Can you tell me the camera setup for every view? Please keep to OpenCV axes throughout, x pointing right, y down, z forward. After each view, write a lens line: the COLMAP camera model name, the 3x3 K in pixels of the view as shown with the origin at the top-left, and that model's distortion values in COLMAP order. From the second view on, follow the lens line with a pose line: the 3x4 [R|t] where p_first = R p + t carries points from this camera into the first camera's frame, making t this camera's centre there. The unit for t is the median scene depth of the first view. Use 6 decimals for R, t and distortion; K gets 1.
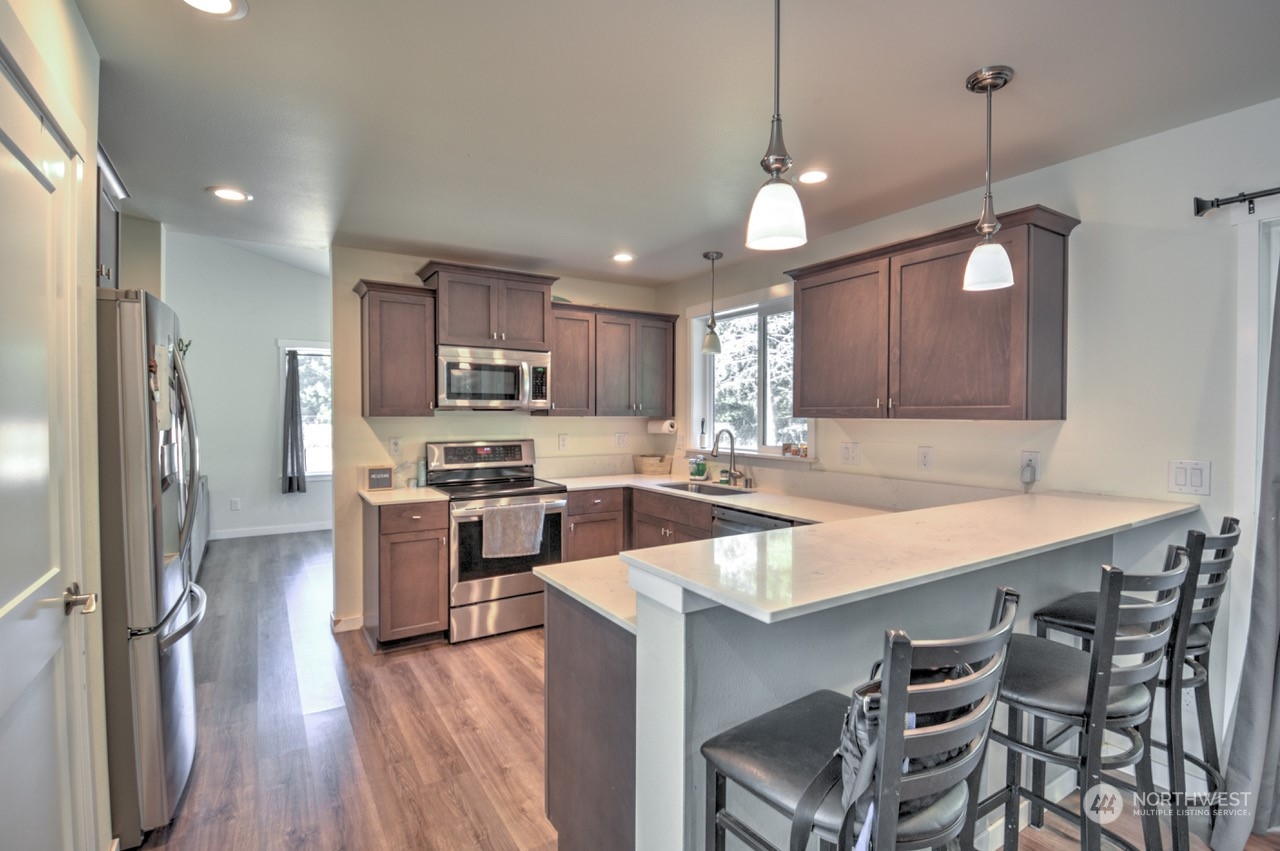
lens RADIAL K [[619.2, 0, 640.0], [0, 619.2, 425.5], [0, 0, 1]] dist [0.002052, 0.000195]
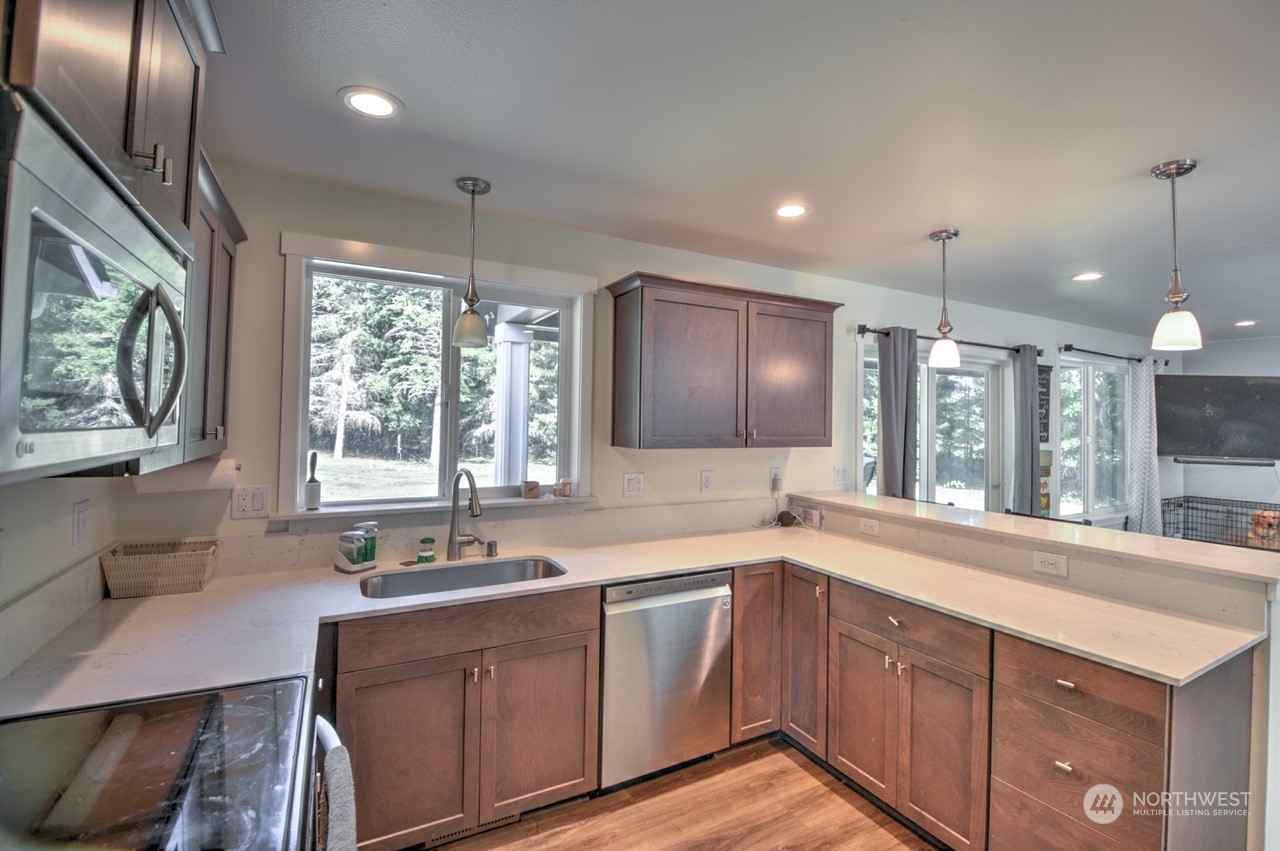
lens RADIAL K [[552.3, 0, 640.0], [0, 552.3, 425.5], [0, 0, 1]] dist [-0.003067, -0.000387]
pose [[0.052874, 0.000254, 0.998601, -0.404196], [0.010604, 0.999943, -0.000816, -0.036524], [-0.998545, 0.010632, 0.052868, 0.796454]]
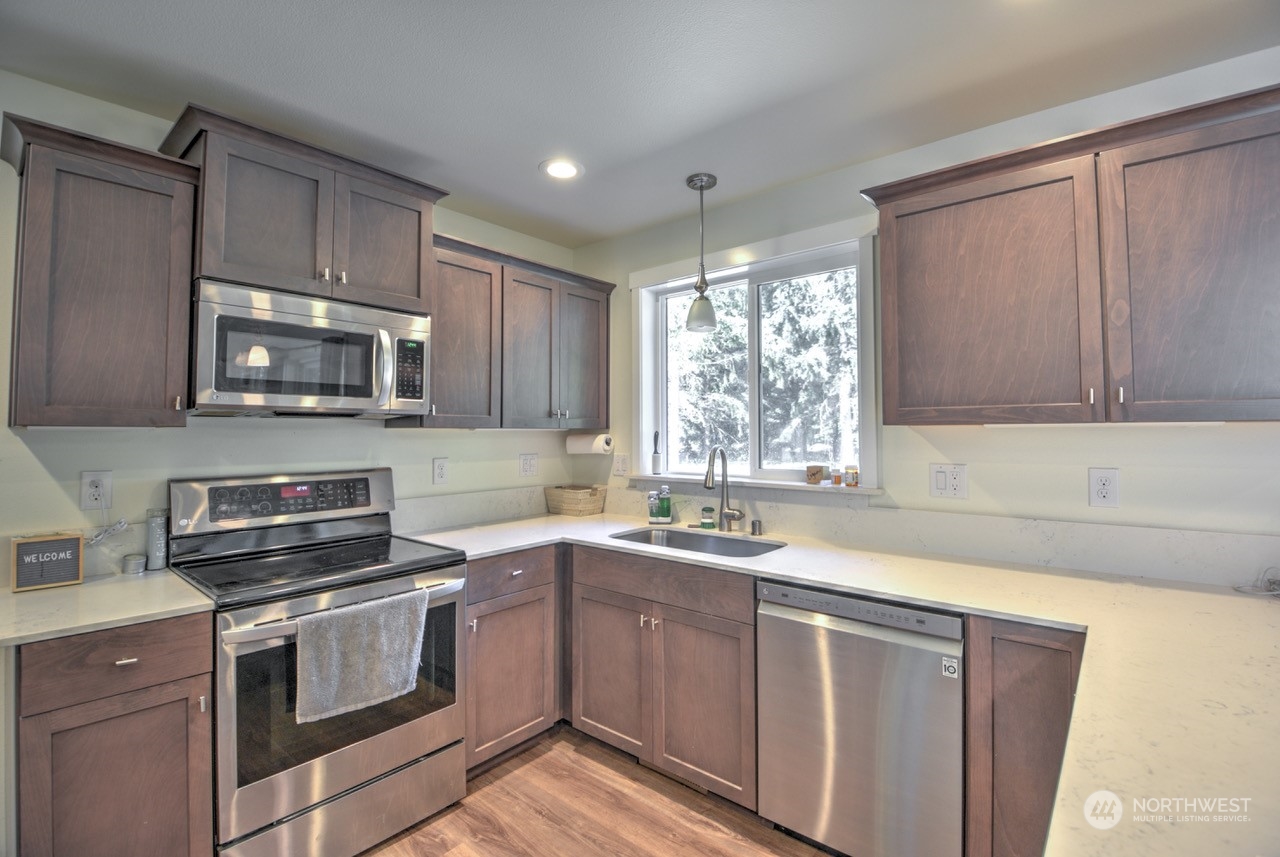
lens RADIAL K [[583.8, 0, 653.8], [0, 583.8, 410.0], [0, 0, 1]] dist [0.000233, -0.020488]
pose [[0.947090, 0.006256, 0.320908, -0.125560], [0.012699, 0.998297, -0.056939, 0.002322], [-0.320718, 0.058001, 0.945397, 0.436391]]
